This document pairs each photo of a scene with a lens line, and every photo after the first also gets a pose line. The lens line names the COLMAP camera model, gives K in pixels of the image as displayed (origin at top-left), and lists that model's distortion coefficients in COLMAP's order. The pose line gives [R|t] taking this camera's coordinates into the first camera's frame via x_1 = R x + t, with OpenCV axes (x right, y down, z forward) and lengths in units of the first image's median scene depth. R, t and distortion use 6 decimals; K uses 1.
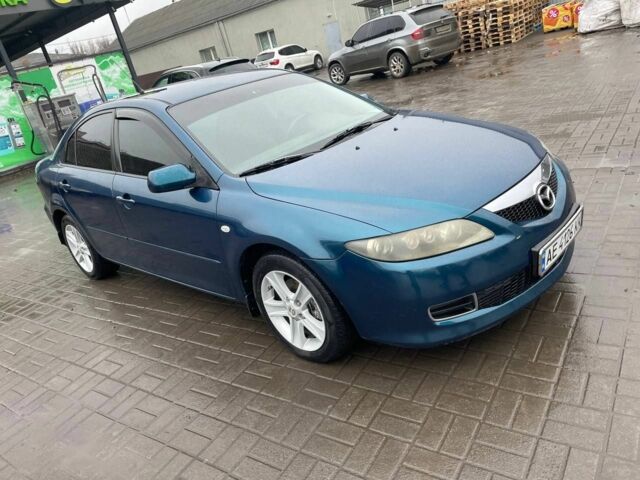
lens RADIAL K [[484.0, 0, 321.0], [0, 484.0, 238.3], [0, 0, 1]] dist [0.098766, -0.132838]
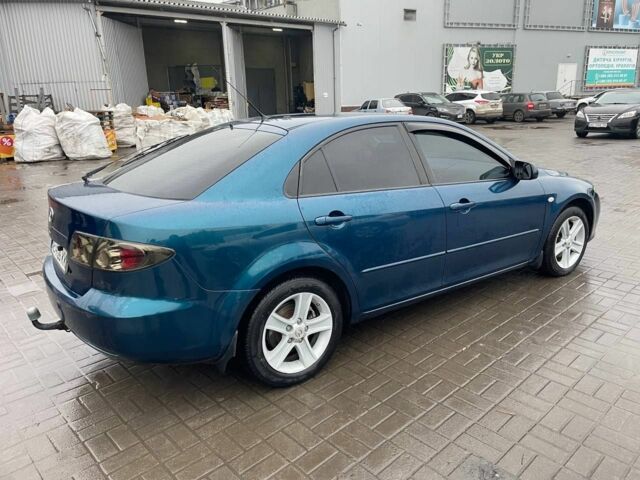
lens RADIAL K [[484.0, 0, 321.0], [0, 484.0, 238.3], [0, 0, 1]] dist [0.098766, -0.132838]
pose [[0.199793, -0.037486, 0.979121, -0.386666], [0.339345, 0.940074, -0.033253, -0.021417], [-0.919200, 0.338903, 0.200541, 0.289526]]
